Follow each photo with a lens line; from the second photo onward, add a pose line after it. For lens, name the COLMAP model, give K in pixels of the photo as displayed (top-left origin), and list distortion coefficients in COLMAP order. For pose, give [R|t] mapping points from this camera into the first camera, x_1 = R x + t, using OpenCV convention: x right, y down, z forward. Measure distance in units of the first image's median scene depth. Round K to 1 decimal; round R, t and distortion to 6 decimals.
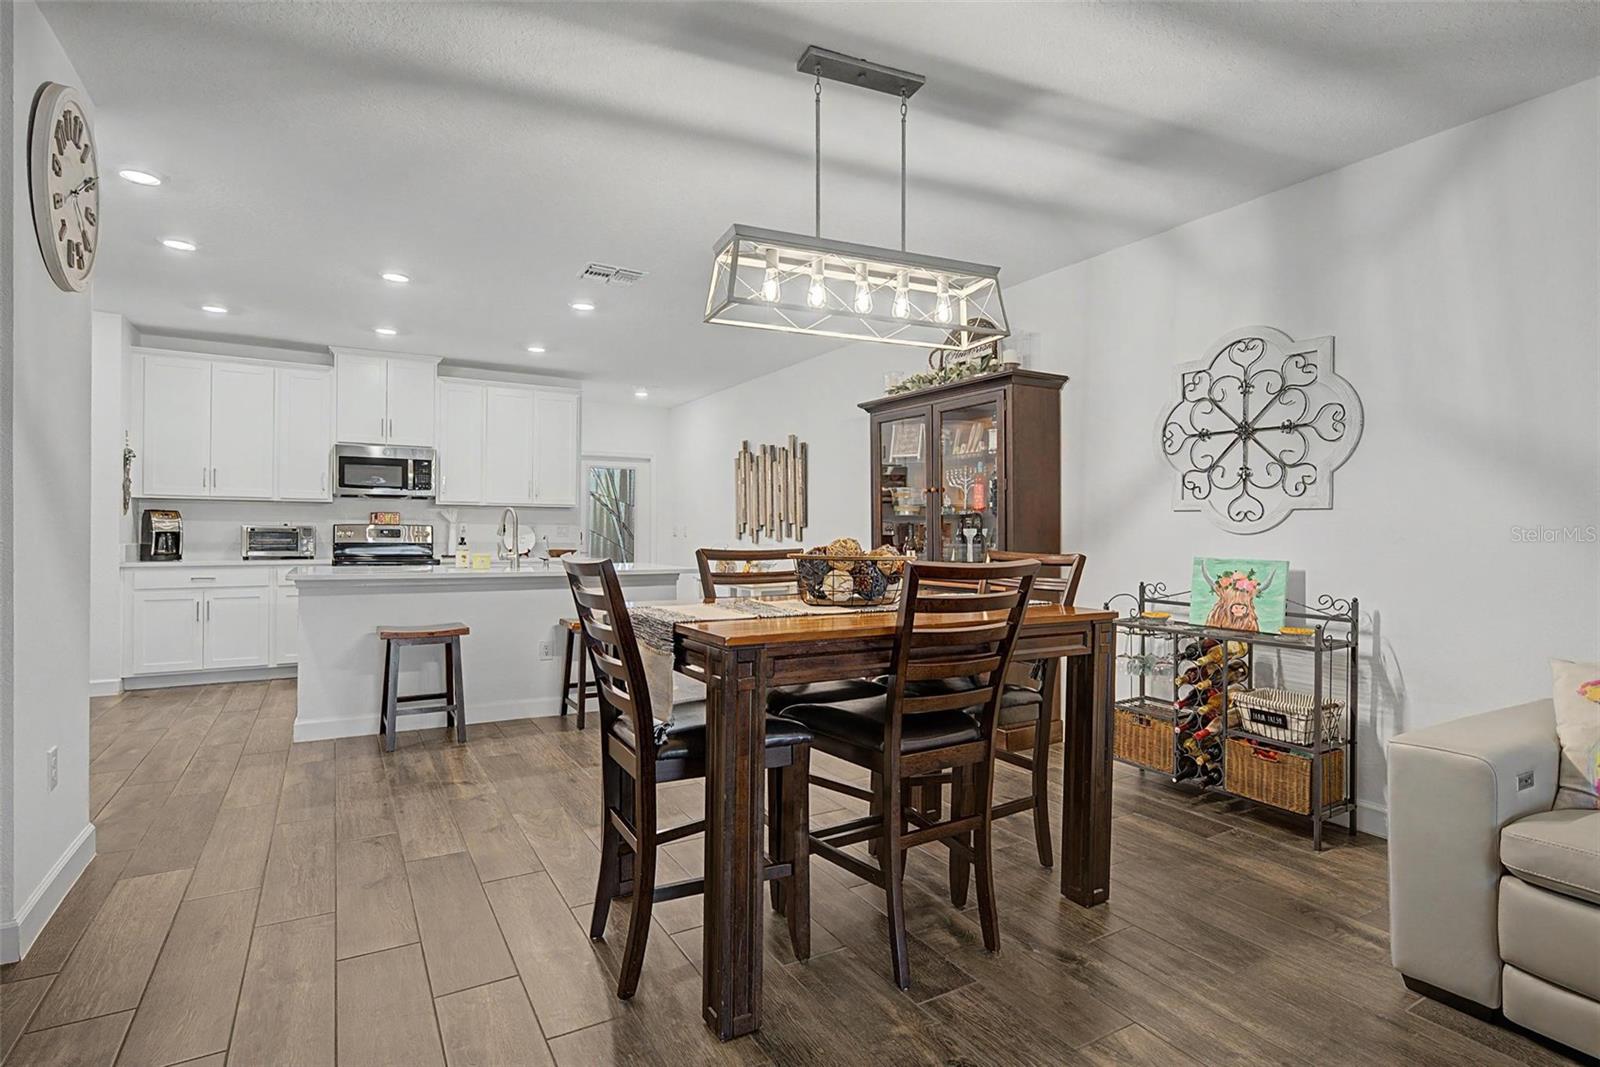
lens RADIAL K [[784.4, 0, 793.9], [0, 784.4, 534.5], [0, 0, 1]] dist [0.005996, -0.001643]
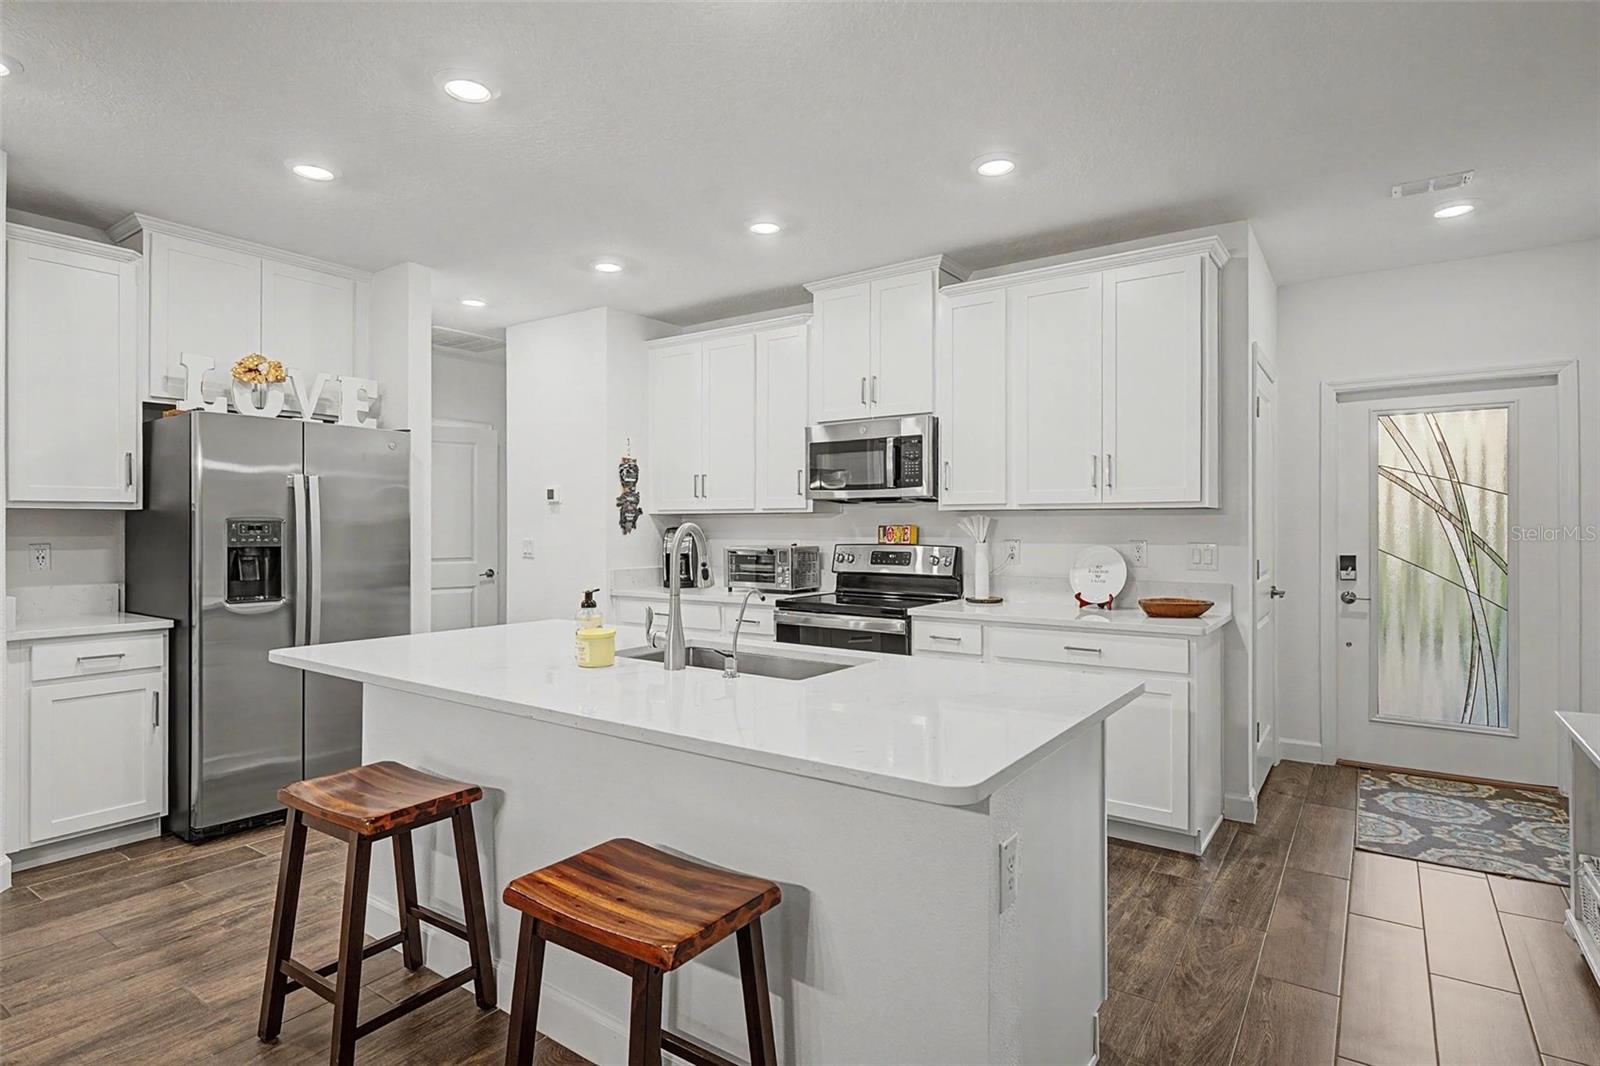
lens RADIAL K [[853.2, 0, 803.8], [0, 853.2, 528.0], [0, 0, 1]] dist [0.001115, 0.001435]
pose [[0.418114, -0.005117, -0.908380, 0.083797], [0.000808, 0.999986, -0.005261, -0.026308], [0.908394, 0.001465, 0.418112, 0.761058]]
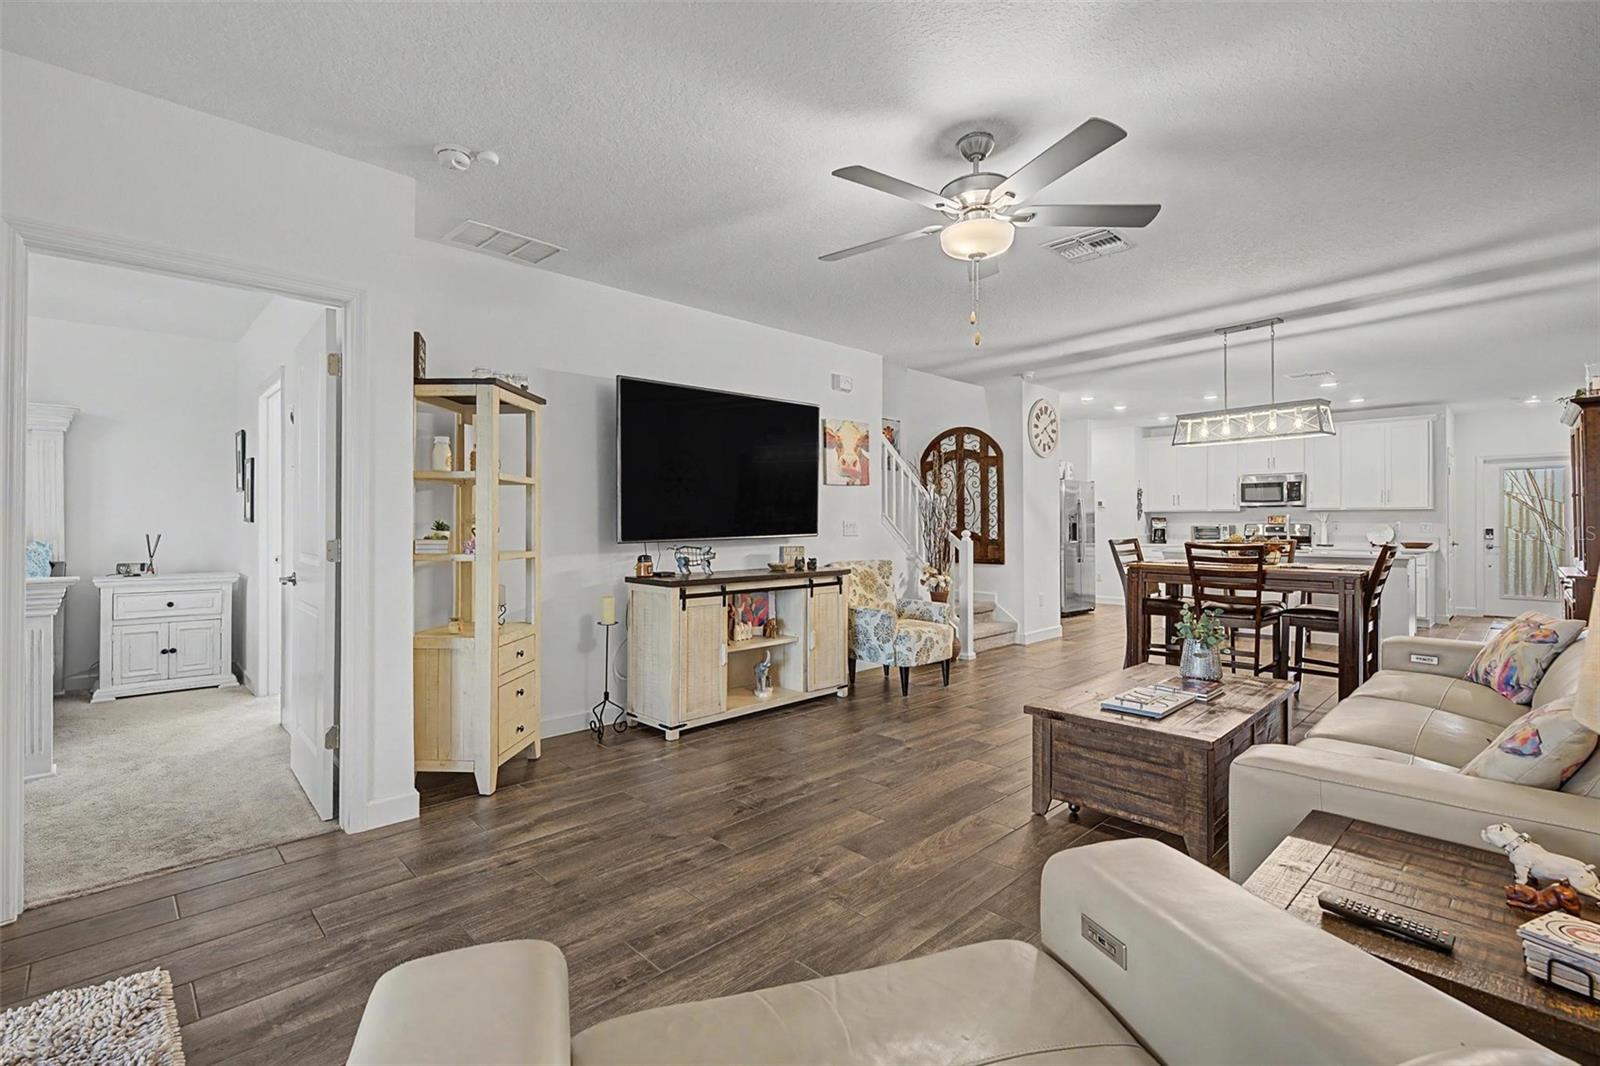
lens RADIAL K [[739.6, 0, 806.9], [0, 739.6, 519.3], [0, 0, 1]] dist [0.002257, 0.001168]
pose [[0.251688, -0.010707, -0.967749, 0.783046], [-0.000481, 0.999937, -0.011188, -0.006046], [0.967808, 0.003281, 0.251667, -0.322276]]
